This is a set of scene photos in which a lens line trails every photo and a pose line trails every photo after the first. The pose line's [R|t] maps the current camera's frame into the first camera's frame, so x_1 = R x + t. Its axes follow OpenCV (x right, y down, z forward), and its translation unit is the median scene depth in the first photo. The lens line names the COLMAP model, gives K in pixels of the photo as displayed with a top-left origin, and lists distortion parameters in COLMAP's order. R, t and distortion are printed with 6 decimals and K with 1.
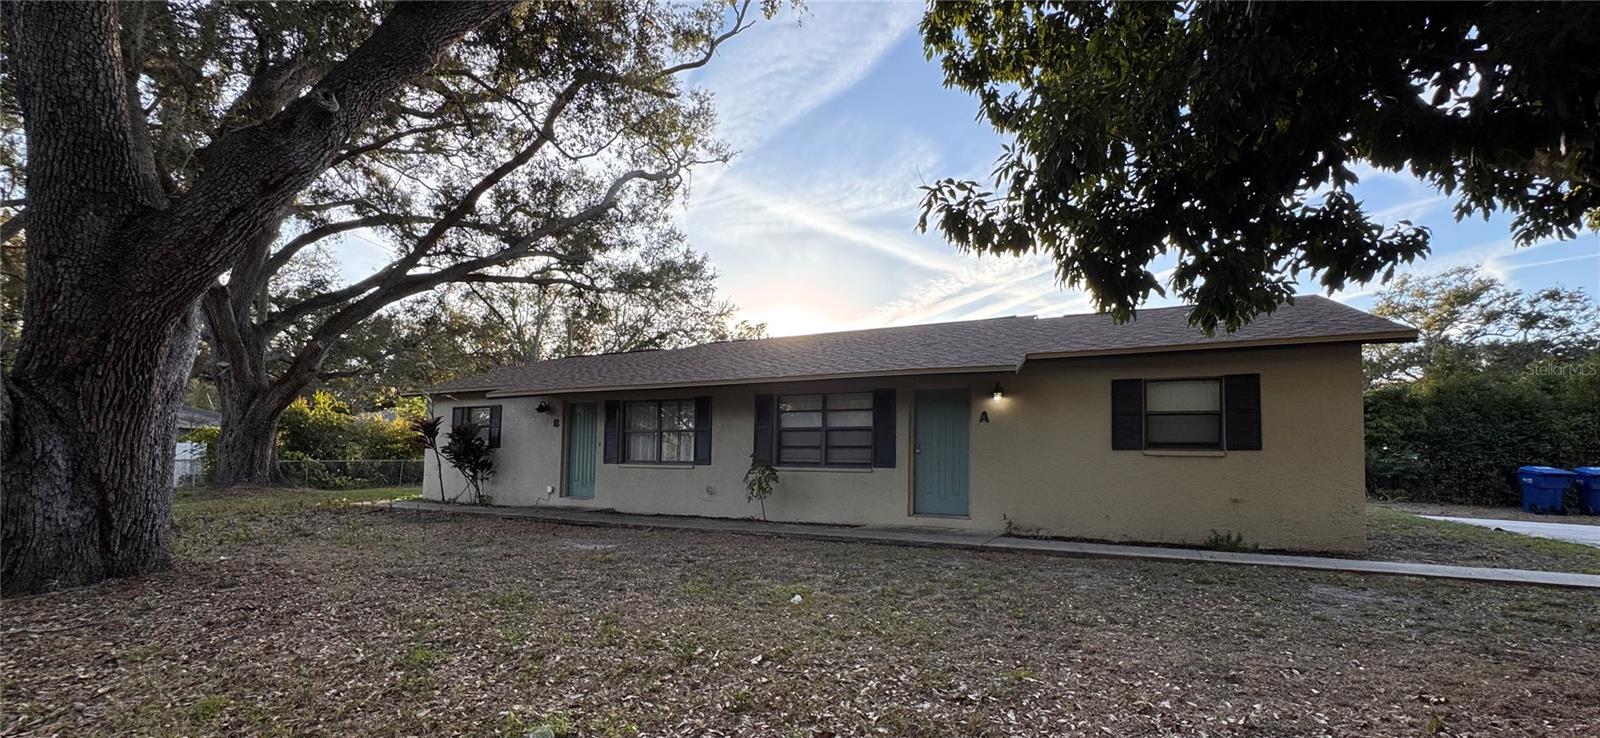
lens RADIAL K [[689.8, 0, 800.7], [0, 689.8, 433.6], [0, 0, 1]] dist [-0.000531, 0.000013]
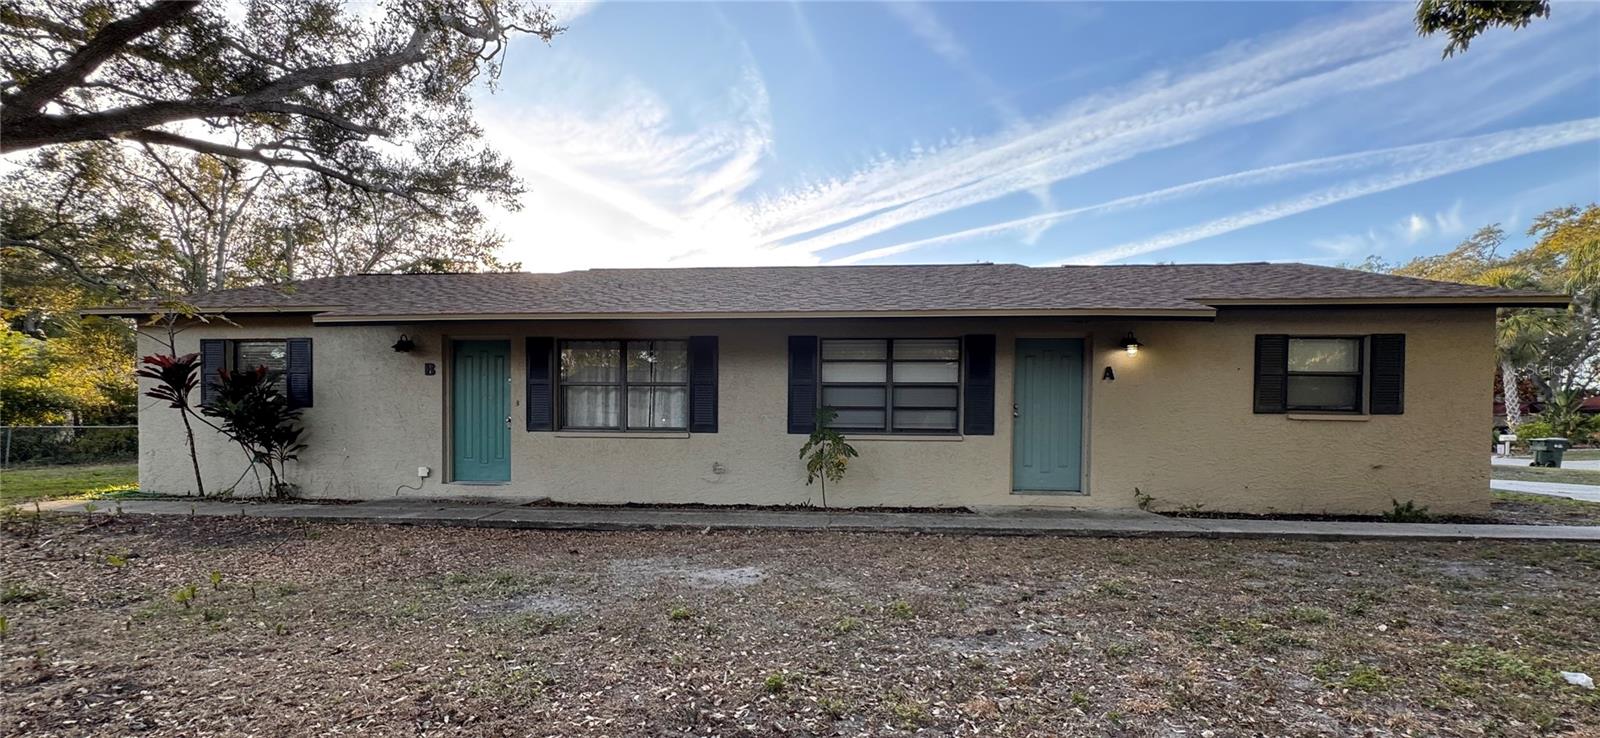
lens RADIAL K [[689.8, 0, 800.7], [0, 689.8, 433.6], [0, 0, 1]] dist [-0.000531, 0.000013]
pose [[0.918119, -0.011195, 0.396146, -0.346137], [-0.012244, 0.998323, 0.056589, 0.005039], [-0.396115, -0.056805, 0.916442, 0.317220]]
